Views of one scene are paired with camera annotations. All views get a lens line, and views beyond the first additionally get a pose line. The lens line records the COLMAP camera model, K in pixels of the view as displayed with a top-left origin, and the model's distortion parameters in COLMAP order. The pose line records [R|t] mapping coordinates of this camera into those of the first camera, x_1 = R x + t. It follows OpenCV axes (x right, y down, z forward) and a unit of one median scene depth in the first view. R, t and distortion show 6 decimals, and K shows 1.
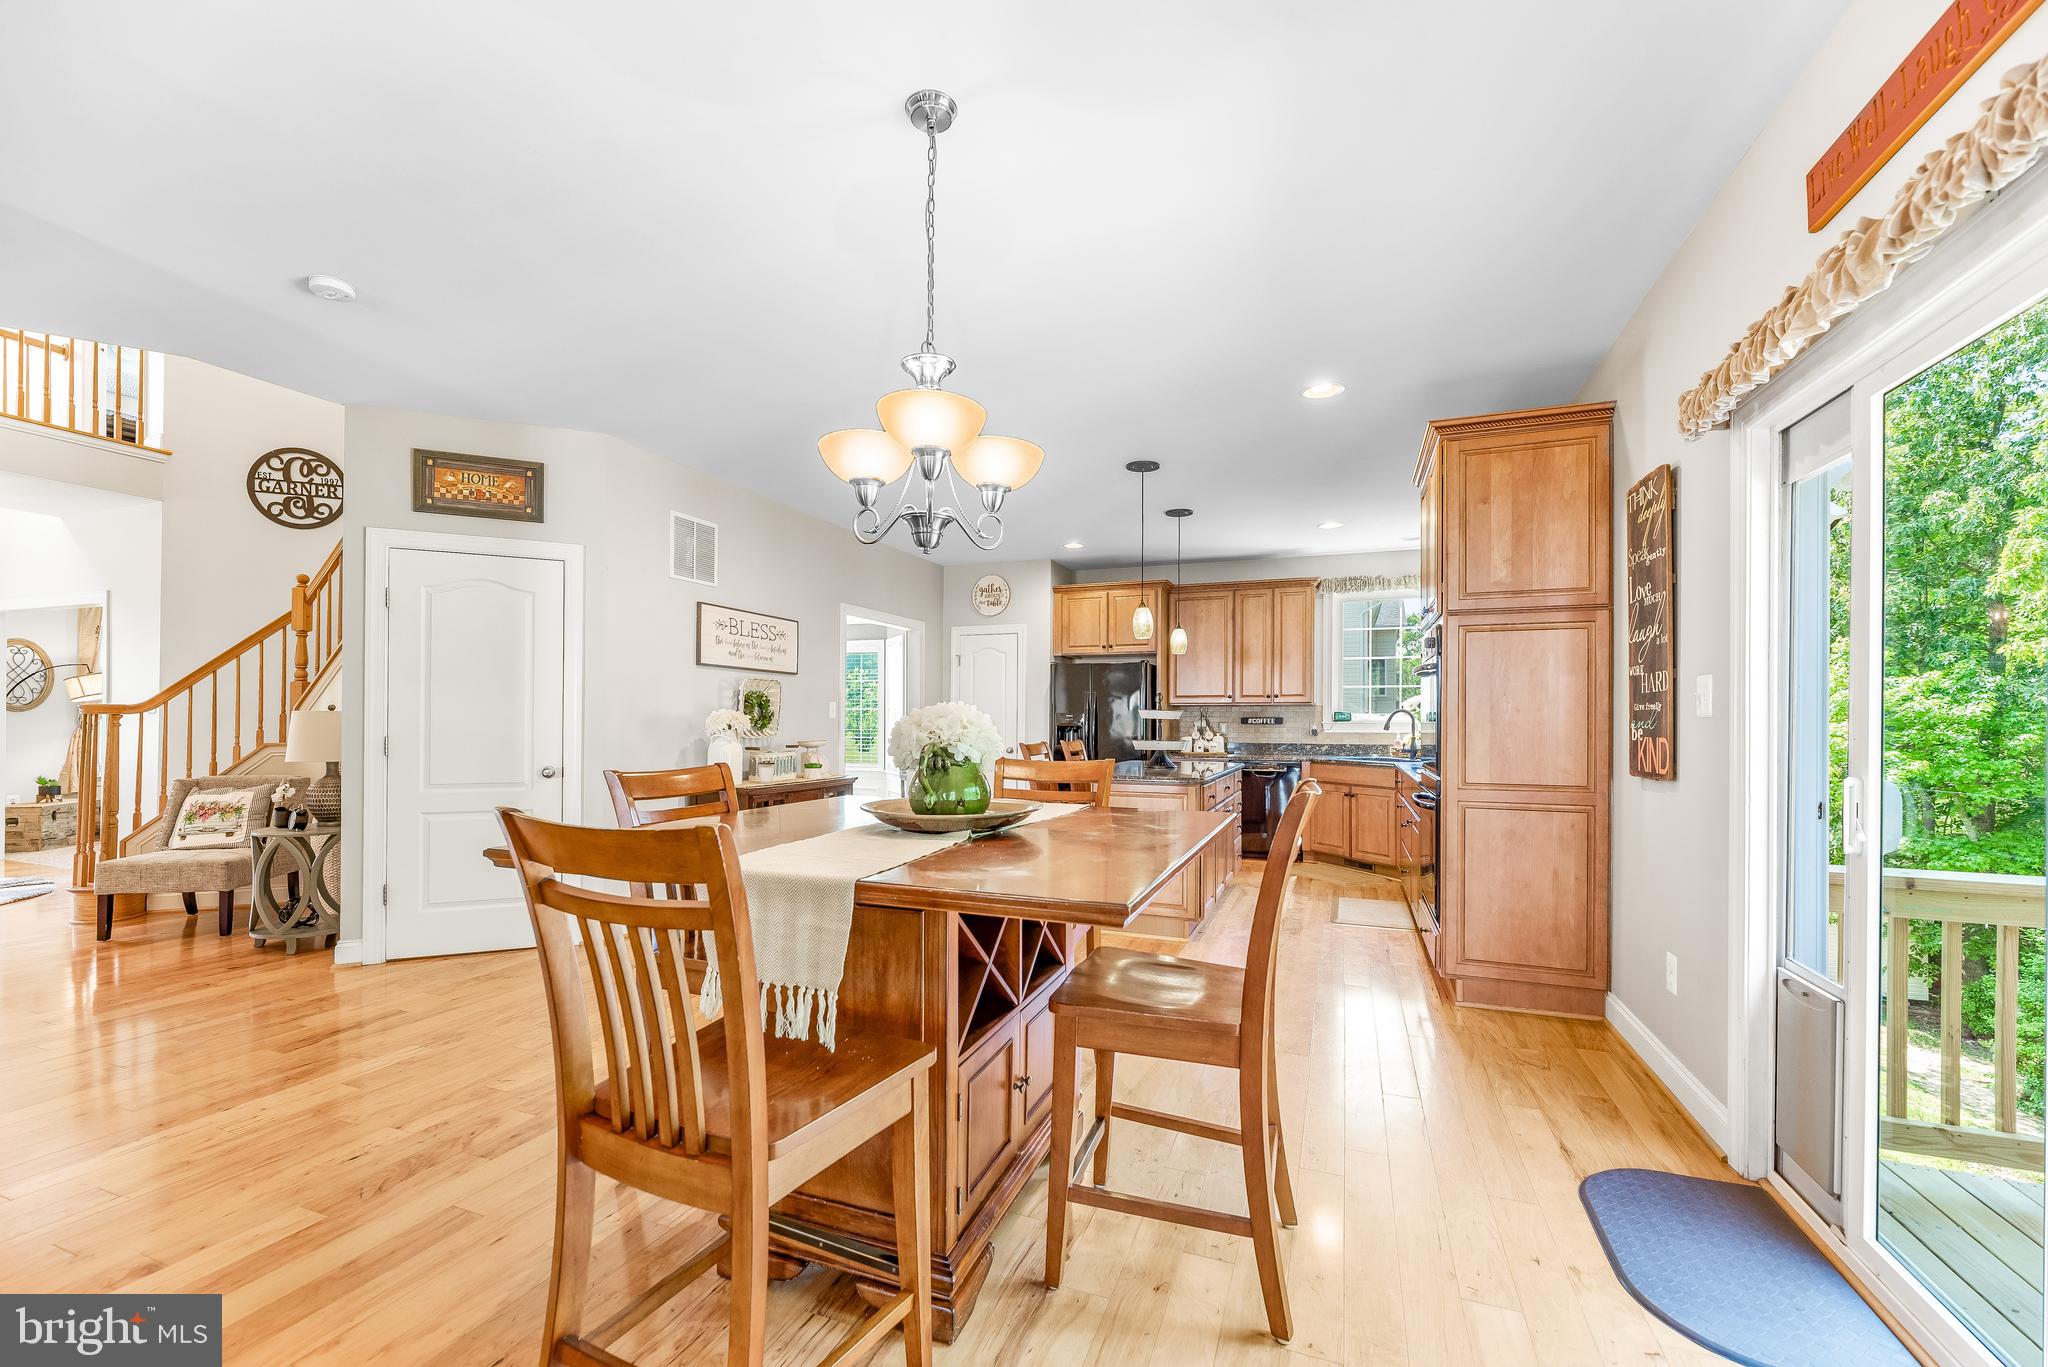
lens RADIAL K [[832.5, 0, 1018.7], [0, 832.5, 718.7], [0, 0, 1]] dist [0.001694, -0.000005]
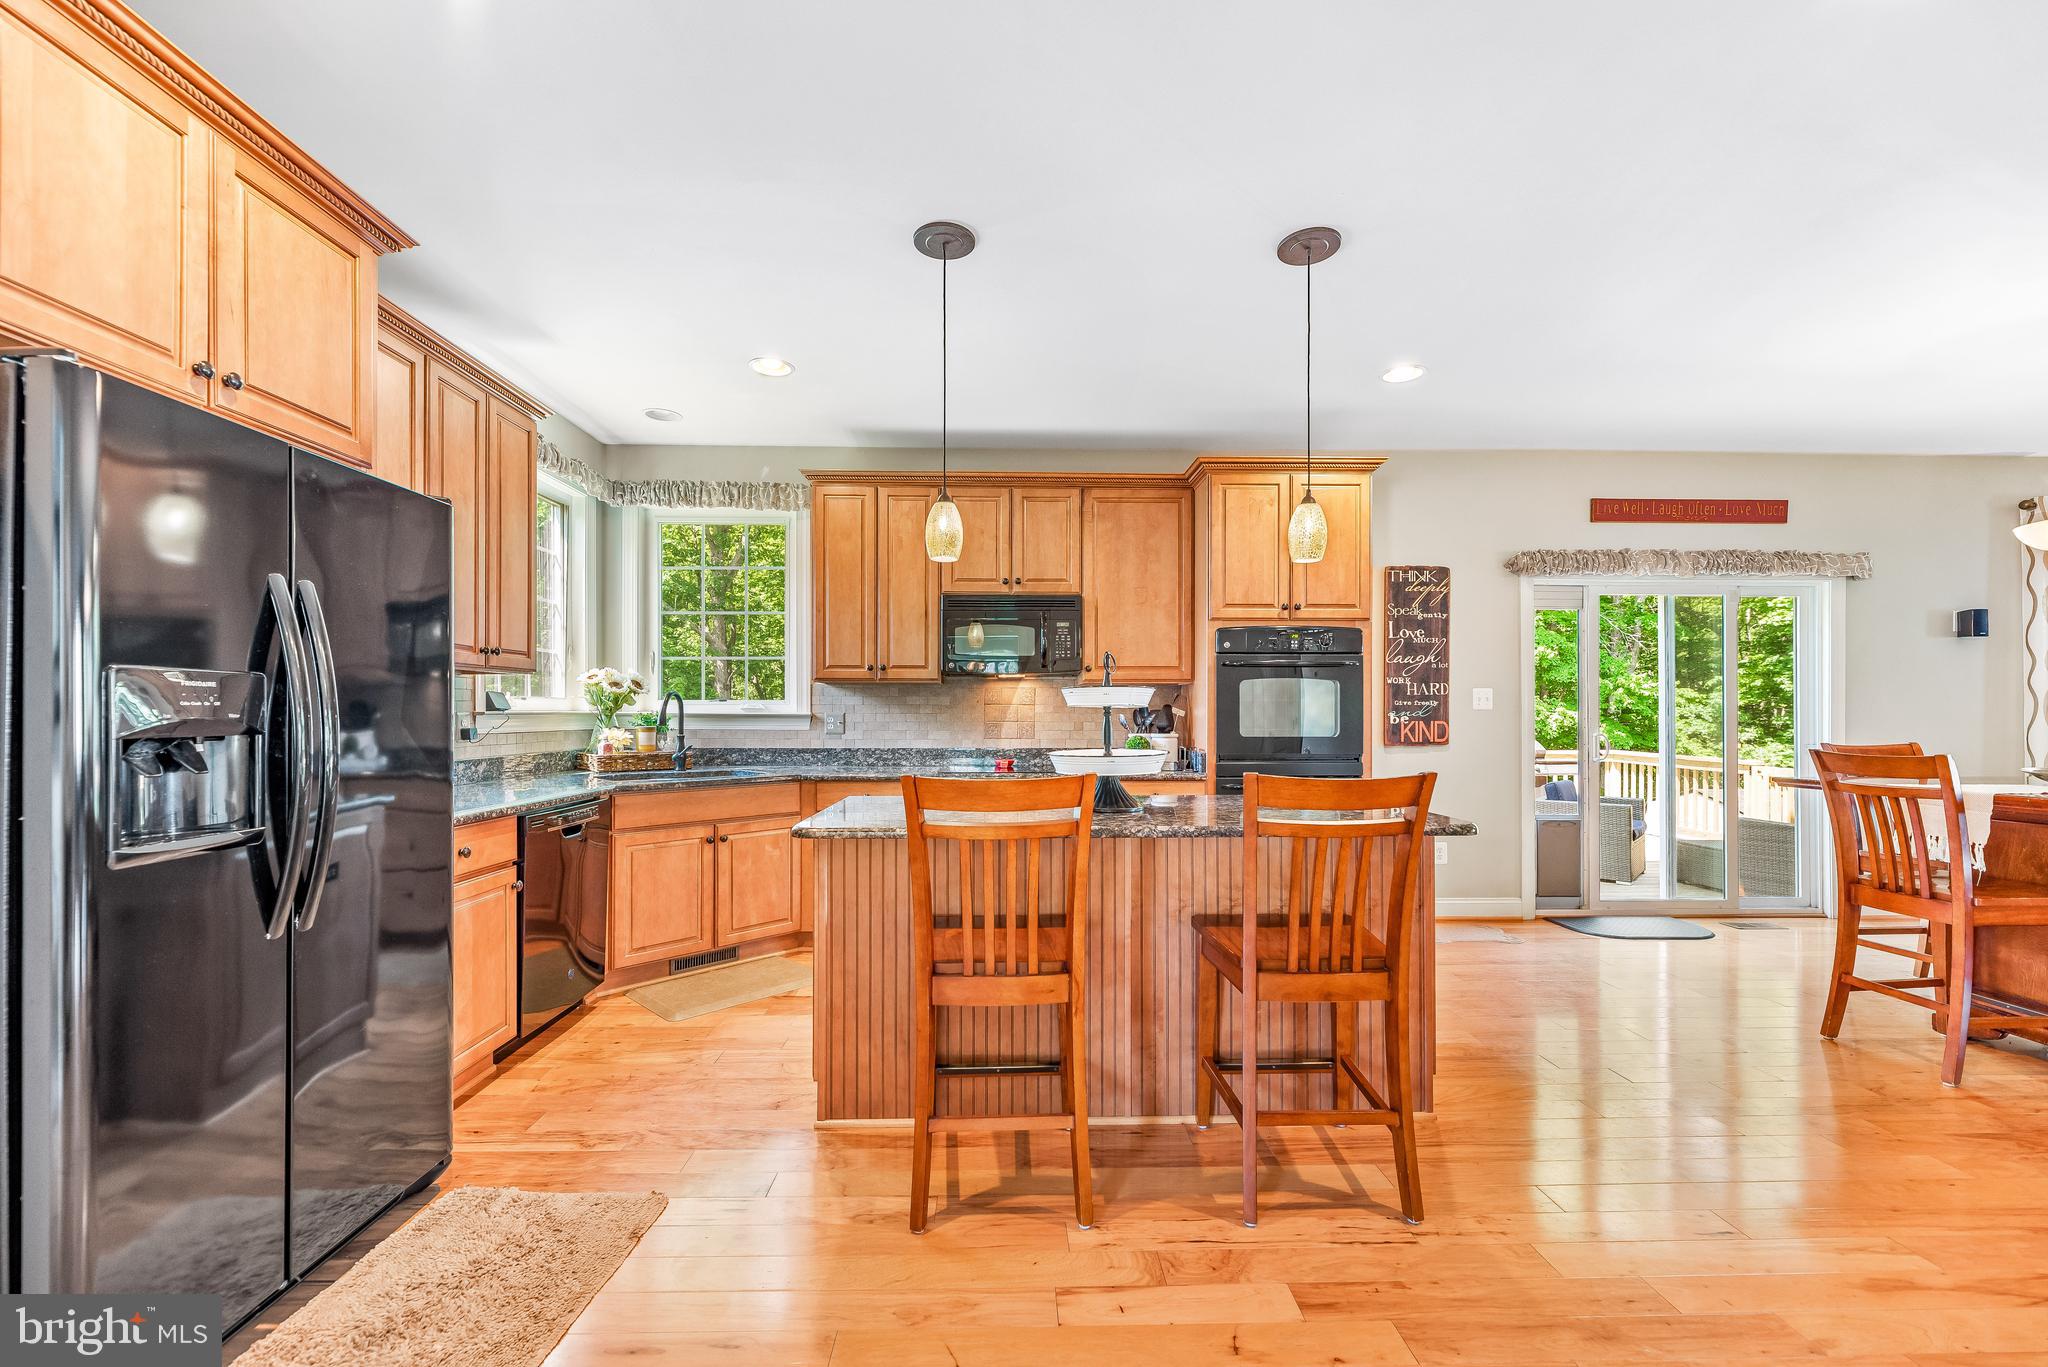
lens RADIAL K [[832.5, 0, 1019.8], [0, 832.5, 713.4], [0, 0, 1]] dist [0.001694, -0.000005]
pose [[-0.385822, -0.005614, 0.922556, -0.186010], [-0.004674, 0.999981, 0.004131, 0.001246], [-0.922561, -0.002718, -0.385841, 0.907832]]
